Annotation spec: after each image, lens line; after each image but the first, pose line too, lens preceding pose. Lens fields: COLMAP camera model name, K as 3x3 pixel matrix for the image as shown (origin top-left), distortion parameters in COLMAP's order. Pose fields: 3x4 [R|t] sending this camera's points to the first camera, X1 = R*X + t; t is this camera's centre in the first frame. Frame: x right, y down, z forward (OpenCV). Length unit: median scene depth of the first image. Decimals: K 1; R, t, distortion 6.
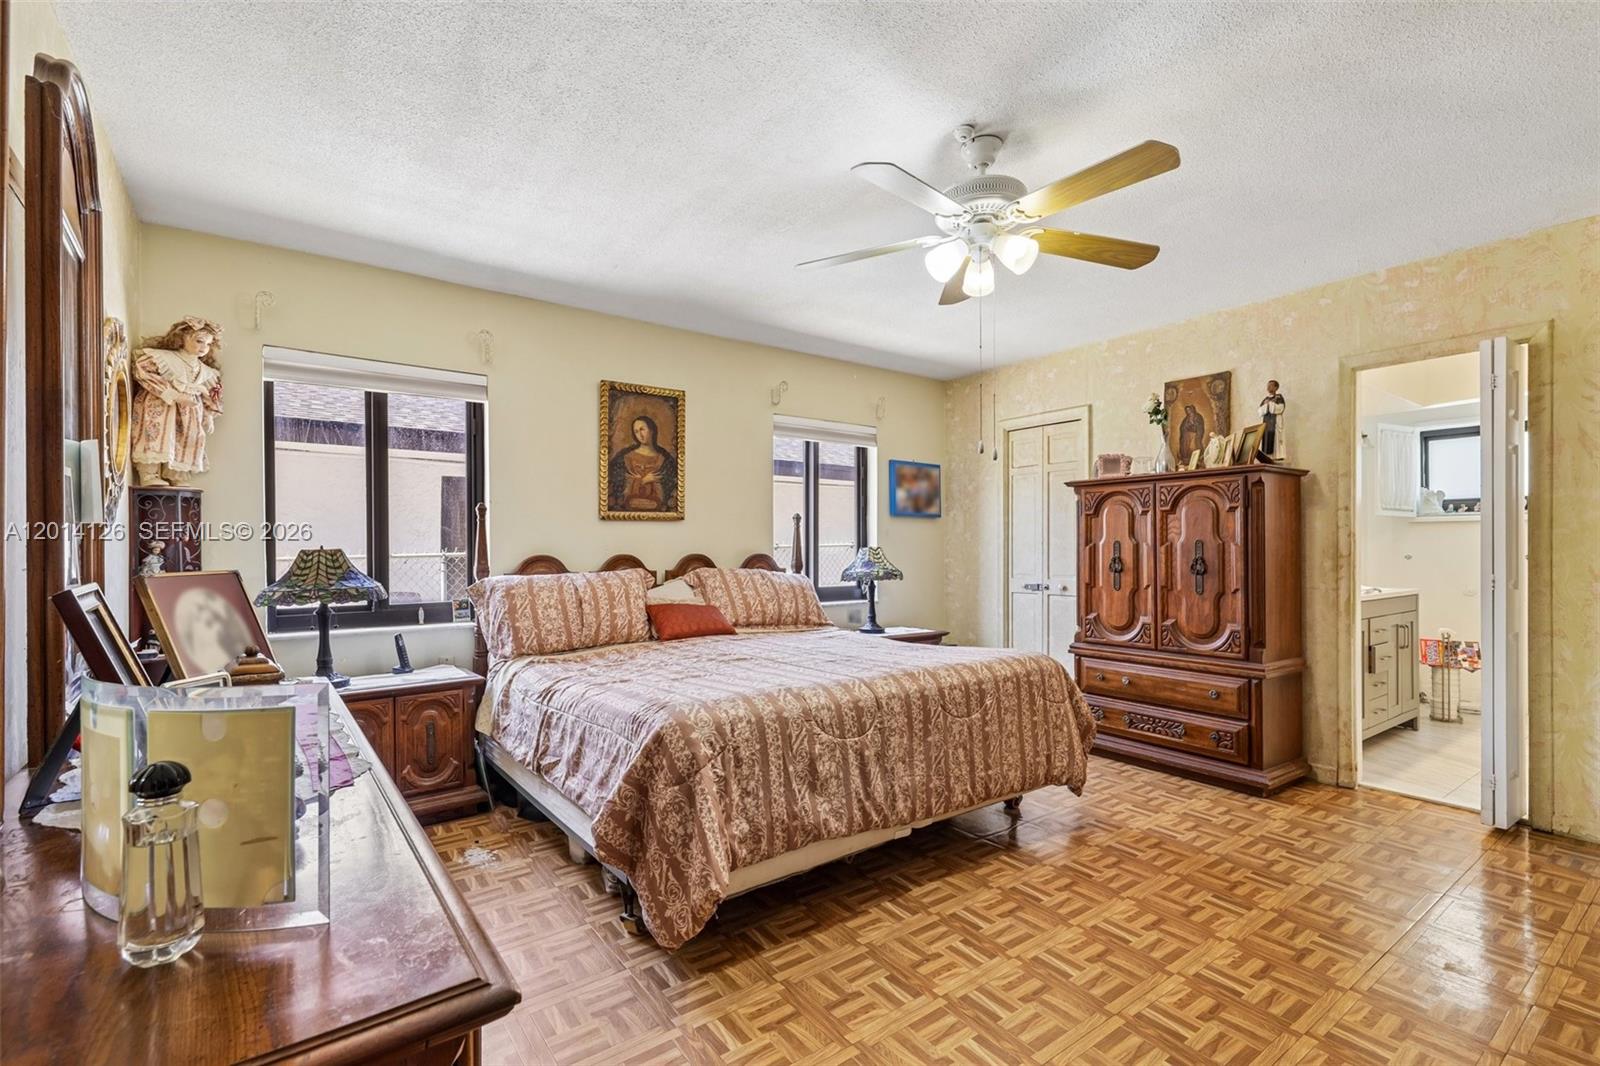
lens RADIAL K [[722.5, 0, 772.4], [0, 722.5, 558.1], [0, 0, 1]] dist [0.014477, 0.001268]
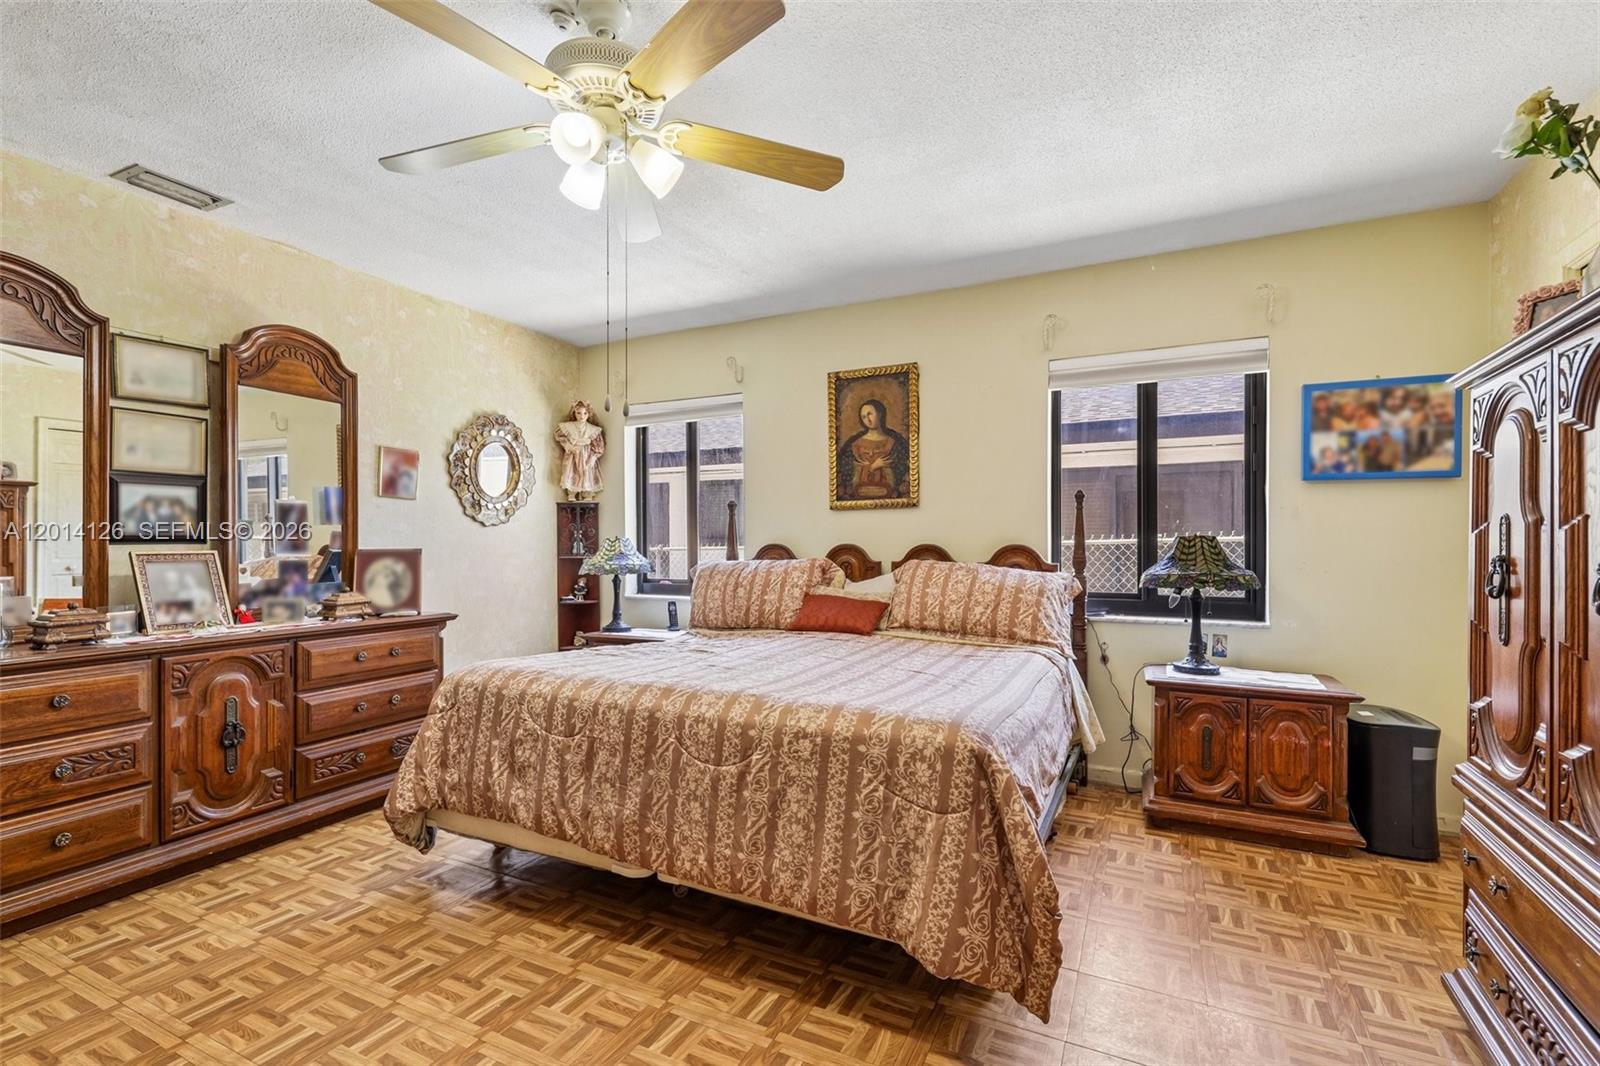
lens RADIAL K [[722.5, 0, 802.9], [0, 722.5, 534.7], [0, 0, 1]] dist [0.014477, 0.001268]
pose [[0.462892, -0.001795, -0.886413, 0.634341], [-0.012220, 0.999890, -0.008406, -0.007909], [0.886331, 0.014723, 0.462819, 0.479395]]
